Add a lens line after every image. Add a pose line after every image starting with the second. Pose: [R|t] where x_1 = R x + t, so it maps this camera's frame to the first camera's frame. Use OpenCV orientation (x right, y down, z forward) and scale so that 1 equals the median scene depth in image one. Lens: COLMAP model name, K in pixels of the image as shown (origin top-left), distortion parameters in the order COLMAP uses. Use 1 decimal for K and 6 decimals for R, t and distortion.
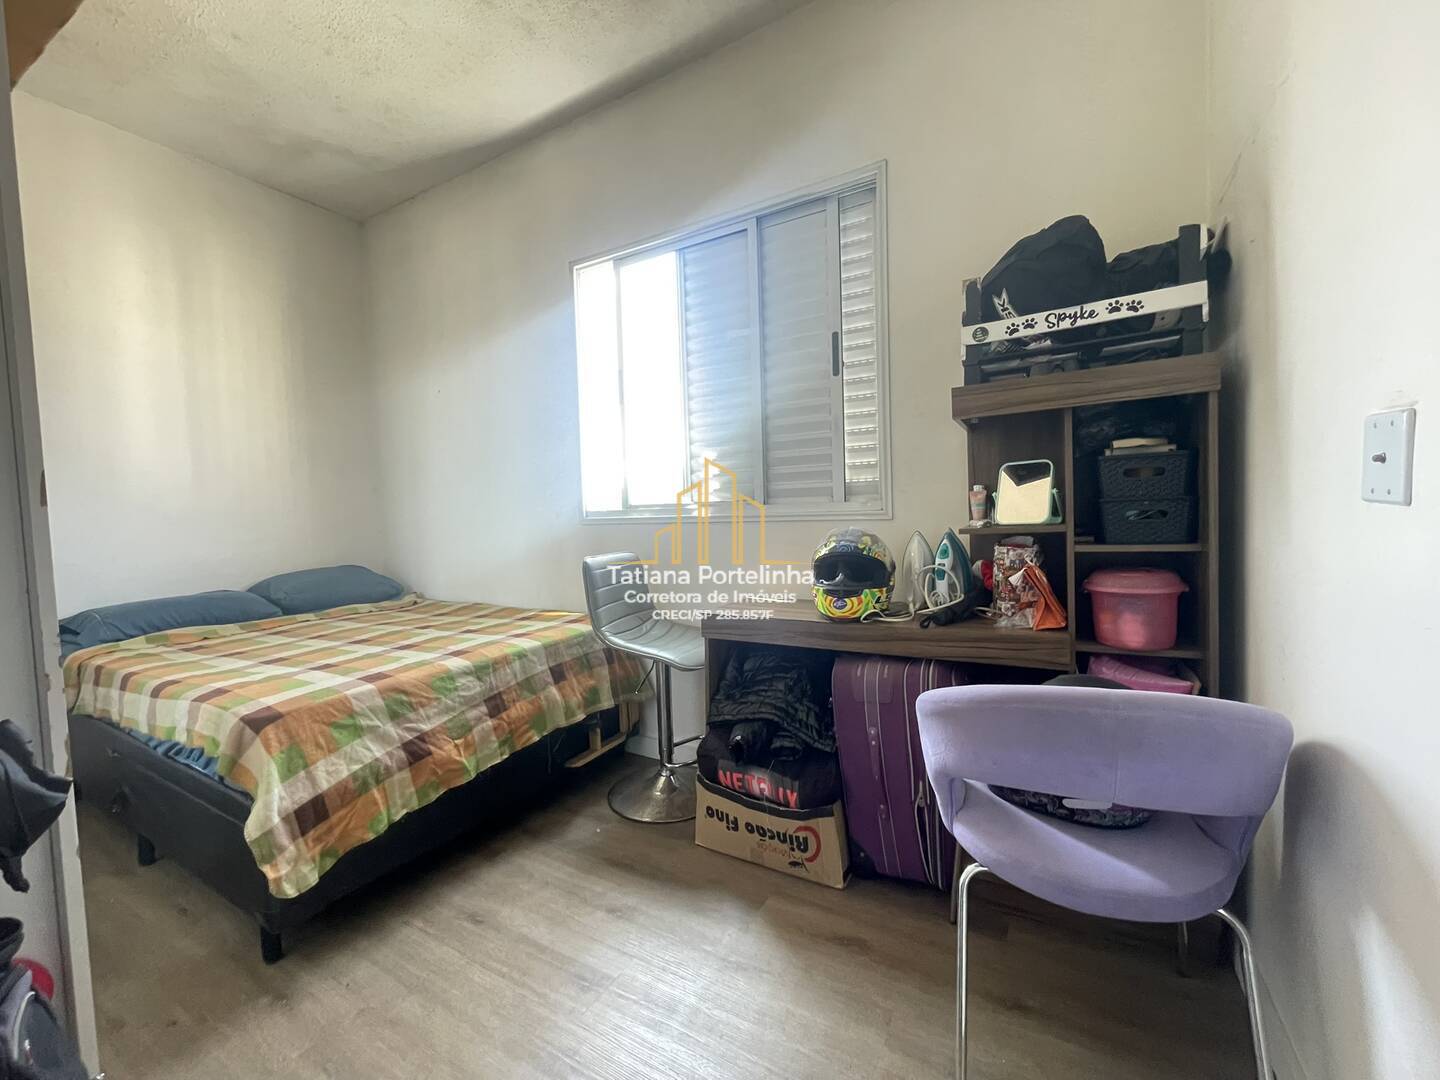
lens RADIAL K [[581.5, 0, 718.0], [0, 581.5, 535.1], [0, 0, 1]] dist [-0.002892, 0.000056]
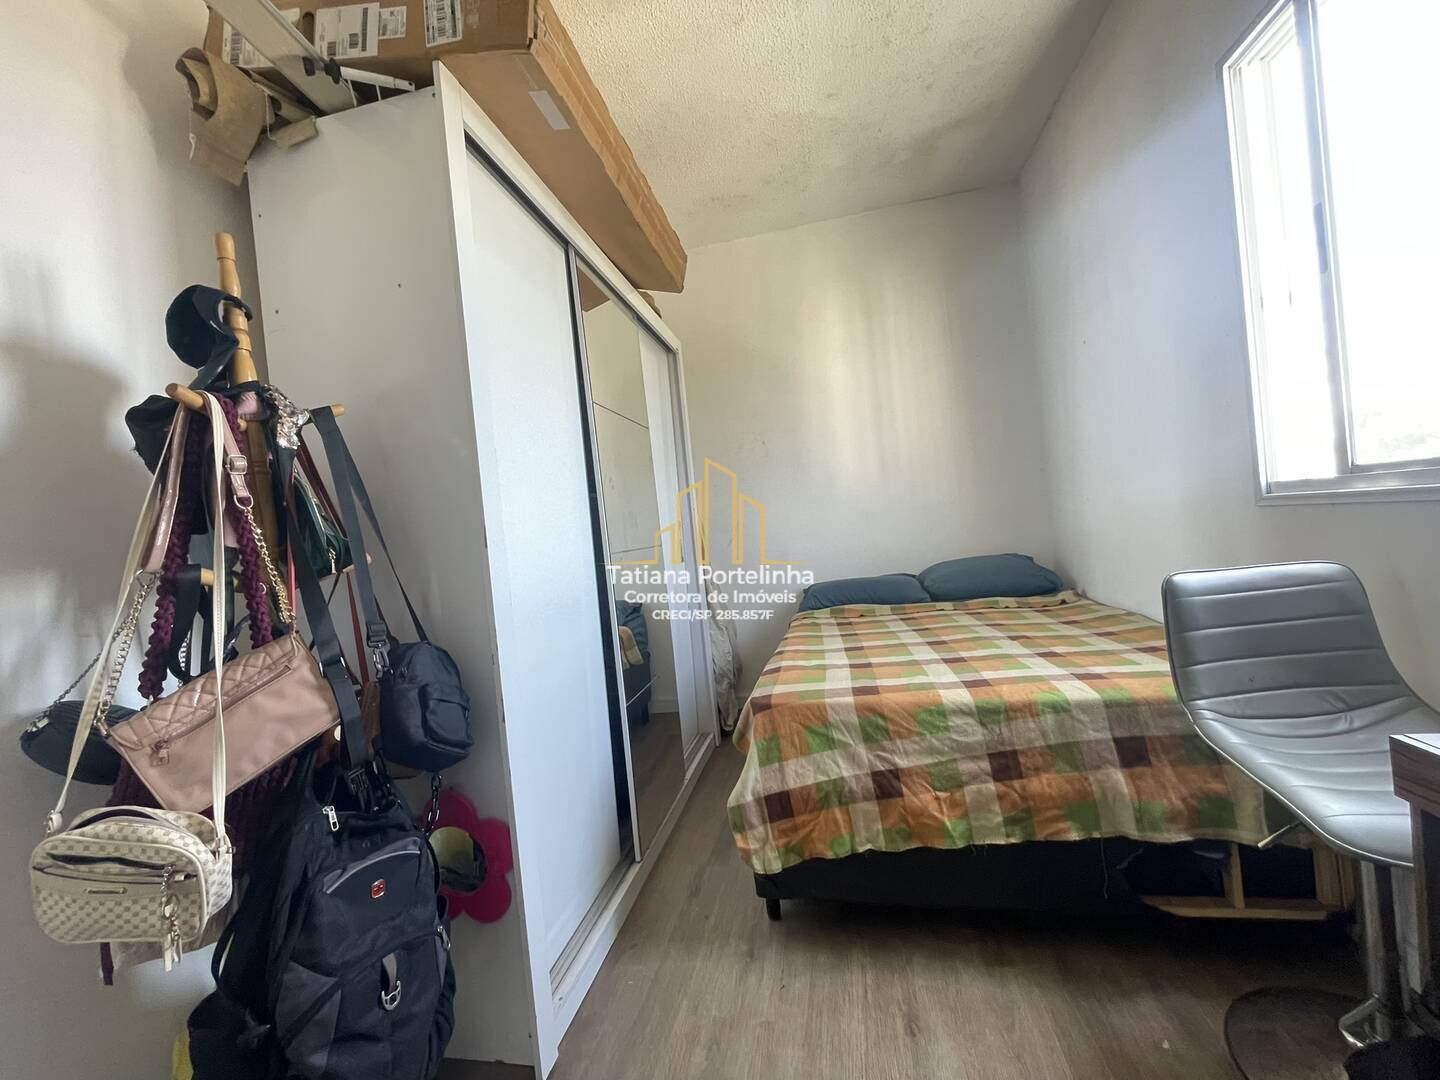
lens RADIAL K [[581.5, 0, 718.0], [0, 581.5, 535.1], [0, 0, 1]] dist [-0.002892, 0.000056]
pose [[0.313333, 0.008088, -0.949609, 0.230460], [0.042776, 0.998829, 0.022622, -0.040079], [0.948679, -0.047709, 0.312620, 0.478726]]
